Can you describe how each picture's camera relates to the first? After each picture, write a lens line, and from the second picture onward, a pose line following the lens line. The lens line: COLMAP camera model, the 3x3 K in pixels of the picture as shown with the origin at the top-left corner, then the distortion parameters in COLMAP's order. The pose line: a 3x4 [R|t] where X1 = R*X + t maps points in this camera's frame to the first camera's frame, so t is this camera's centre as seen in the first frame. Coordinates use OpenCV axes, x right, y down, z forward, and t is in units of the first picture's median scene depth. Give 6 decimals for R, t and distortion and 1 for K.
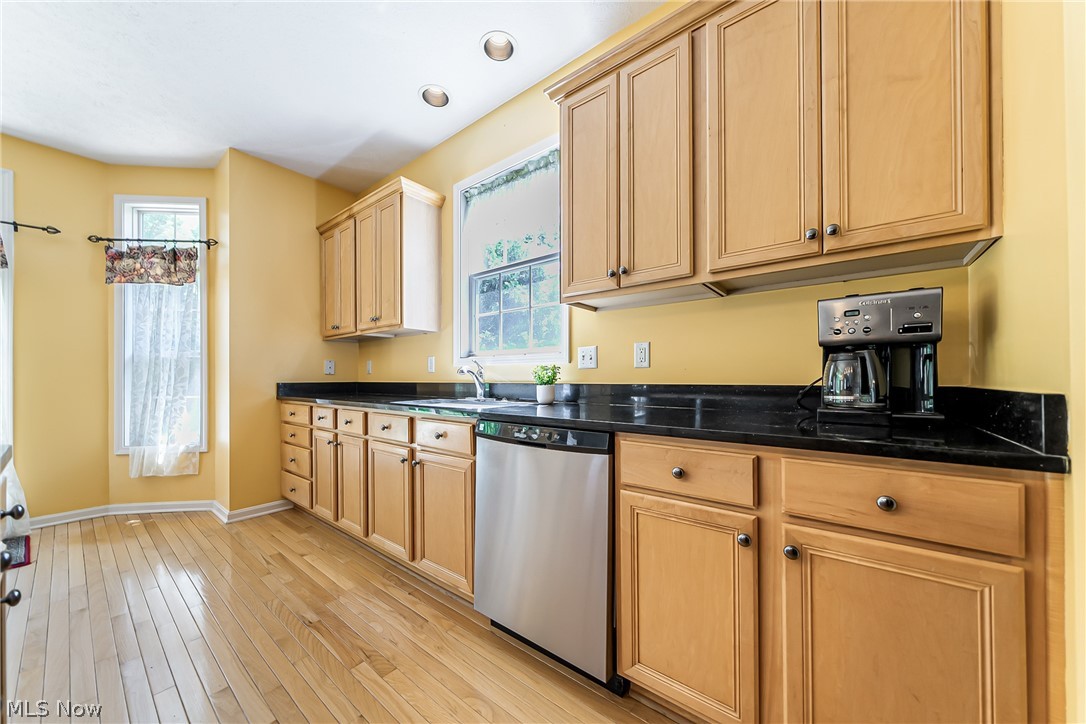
lens RADIAL K [[383.7, 0, 539.9], [0, 383.7, 376.7], [0, 0, 1]] dist [-0.002274, -0.000191]
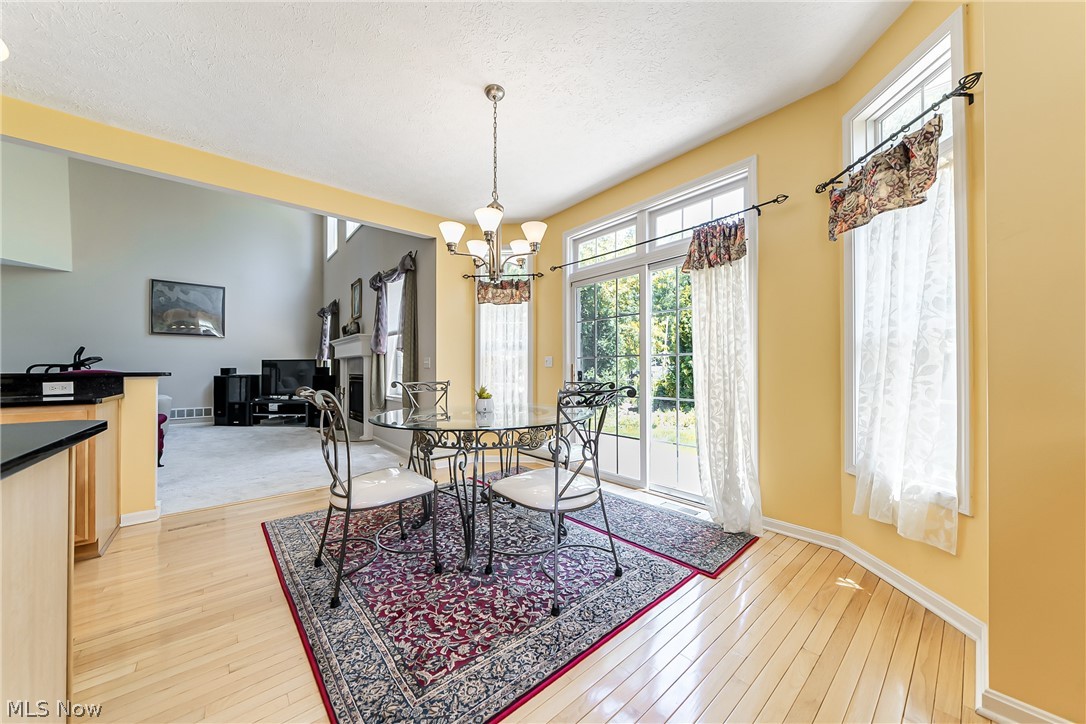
lens RADIAL K [[373.9, 0, 542.3], [0, 373.9, 367.8], [0, 0, 1]] dist [-0.002878, -0.000255]
pose [[-0.181895, -0.000519, -0.983318, -0.307383], [0.005029, 0.999986, -0.001458, 0.003253], [0.983305, -0.005210, -0.181890, 0.564075]]
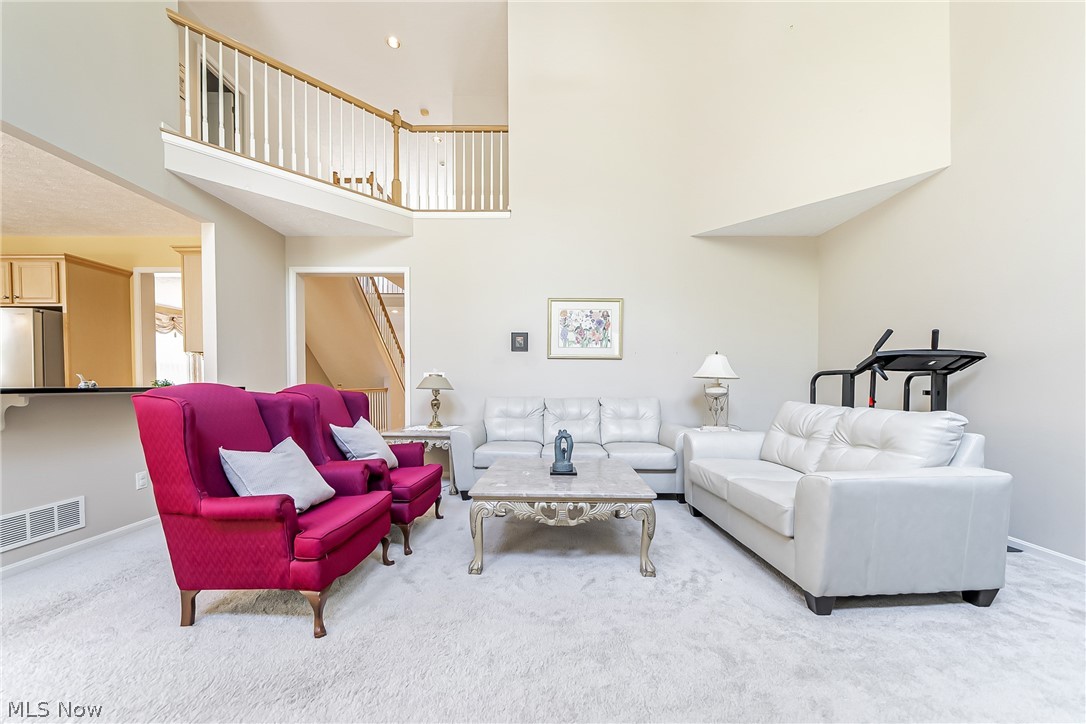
lens RADIAL K [[395.1, 0, 545.1], [0, 395.1, 395.1], [0, 0, 1]] dist [-0.002498, -0.000255]
pose [[-0.621382, -0.014928, 0.783365, -2.014866], [0.003206, 0.999762, 0.021595, 0.006834], [-0.783501, 0.015930, -0.621186, -0.954457]]
